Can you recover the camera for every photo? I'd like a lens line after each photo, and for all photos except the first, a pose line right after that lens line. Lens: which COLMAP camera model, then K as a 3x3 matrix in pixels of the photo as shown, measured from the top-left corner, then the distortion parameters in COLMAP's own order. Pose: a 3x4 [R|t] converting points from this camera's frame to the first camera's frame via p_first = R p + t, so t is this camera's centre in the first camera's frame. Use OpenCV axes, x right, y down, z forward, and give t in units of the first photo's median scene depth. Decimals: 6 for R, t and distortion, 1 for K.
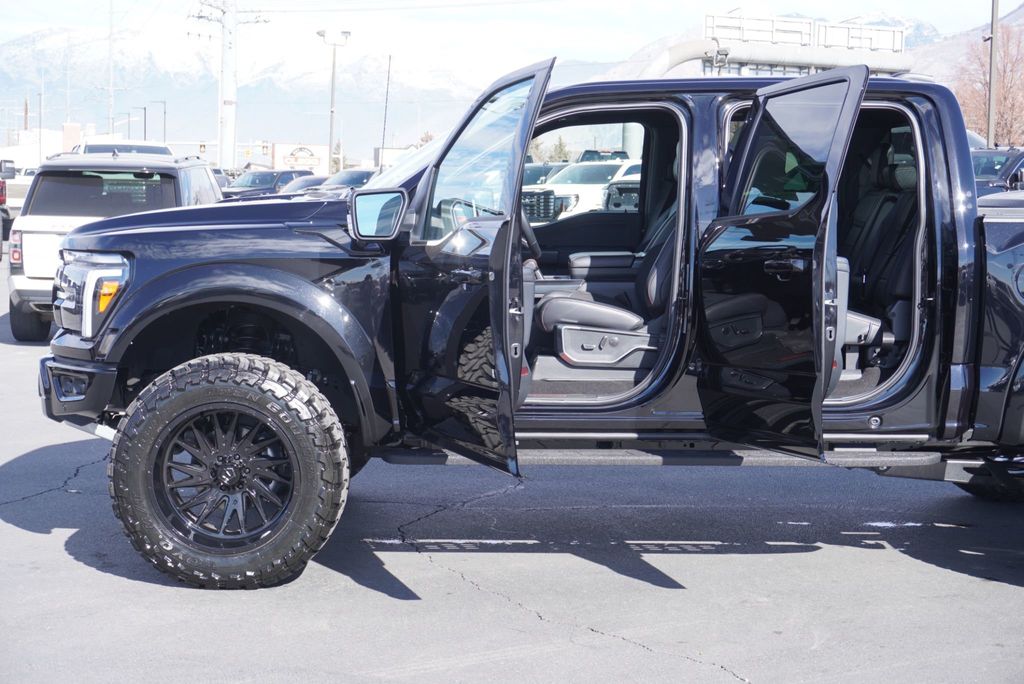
lens RADIAL K [[1727.8, 0, 512.0], [0, 1727.8, 342.0], [0, 0, 1]] dist [0.052011, 0.155501]
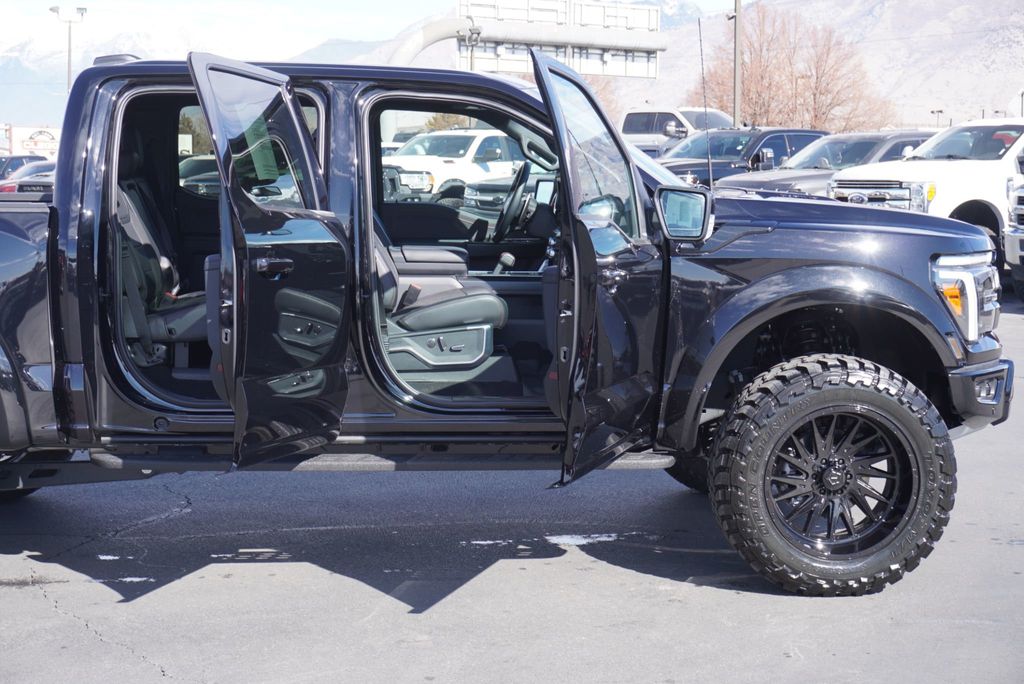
lens RADIAL K [[1727.8, 0, 512.0], [0, 1727.8, 342.0], [0, 0, 1]] dist [0.052011, 0.155501]
pose [[0.992860, -0.022599, 0.117129, 0.079238], [0.021264, 0.999694, 0.012636, -0.013241], [-0.117379, -0.010055, 0.993036, 0.093379]]
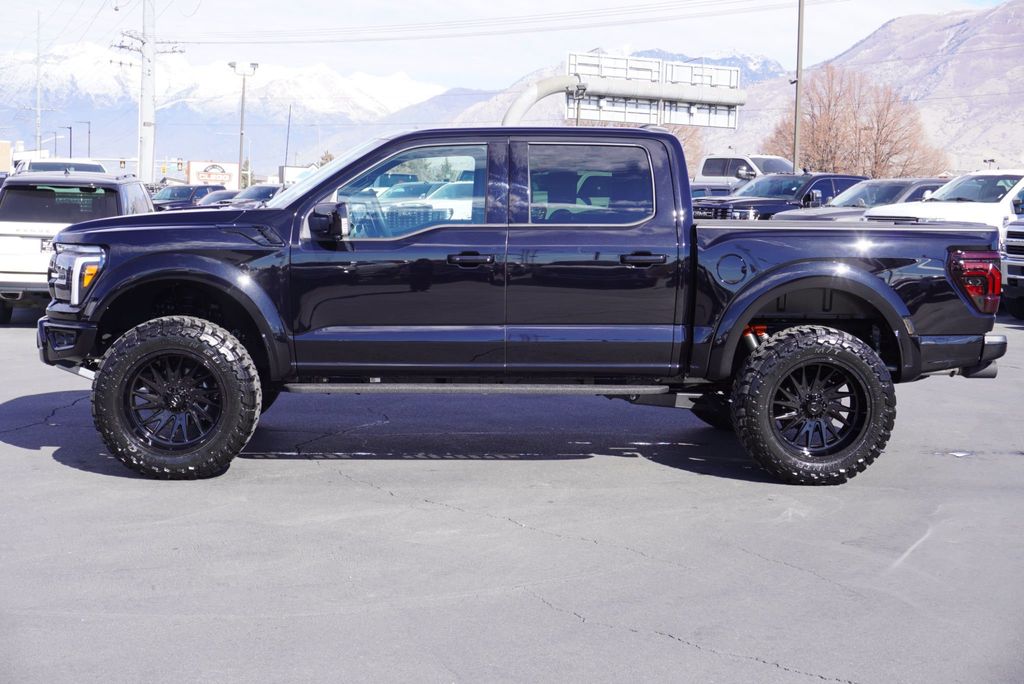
lens RADIAL K [[1659.9, 0, 512.0], [0, 1659.9, 342.0], [0, 0, 1]] dist [0.055587, -0.030905]
pose [[0.998188, 0.003044, 0.060100, 0.028221], [-0.002725, 0.999982, -0.005397, 0.031766], [-0.060116, 0.005223, 0.998178, -0.355392]]
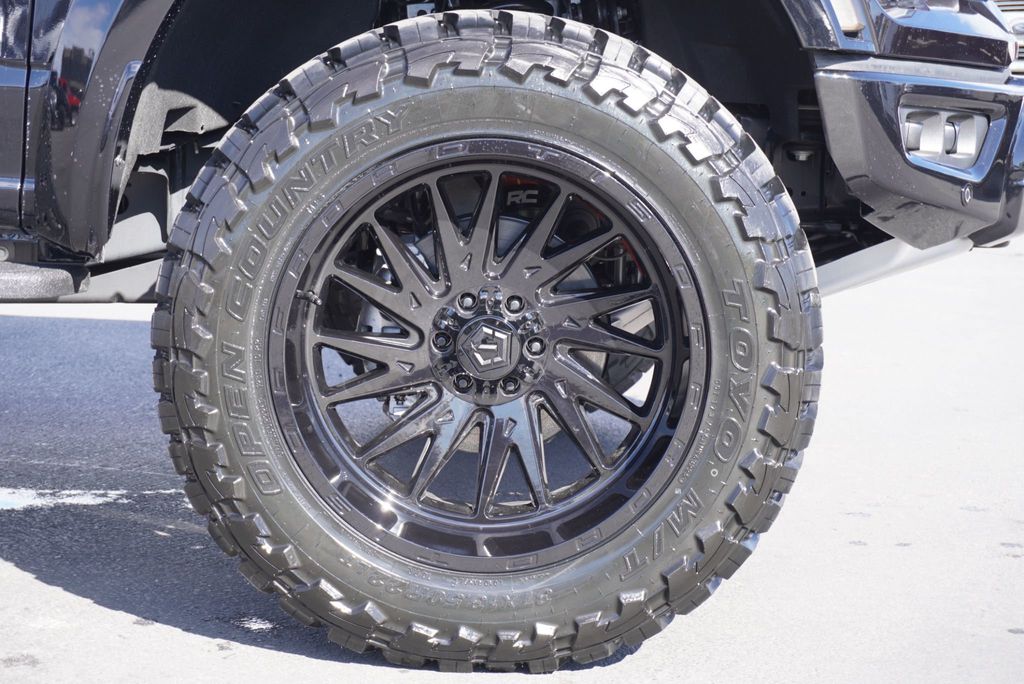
lens RADIAL K [[2103.0, 0, 512.0], [0, 2103.0, 342.0], [0, 0, 1]] dist [0.021423, 0.070169]
pose [[0.999297, 0.019359, 0.032094, 0.357792], [-0.020288, 0.999377, 0.028885, 0.064506], [-0.031514, -0.029516, 0.999067, 0.599351]]
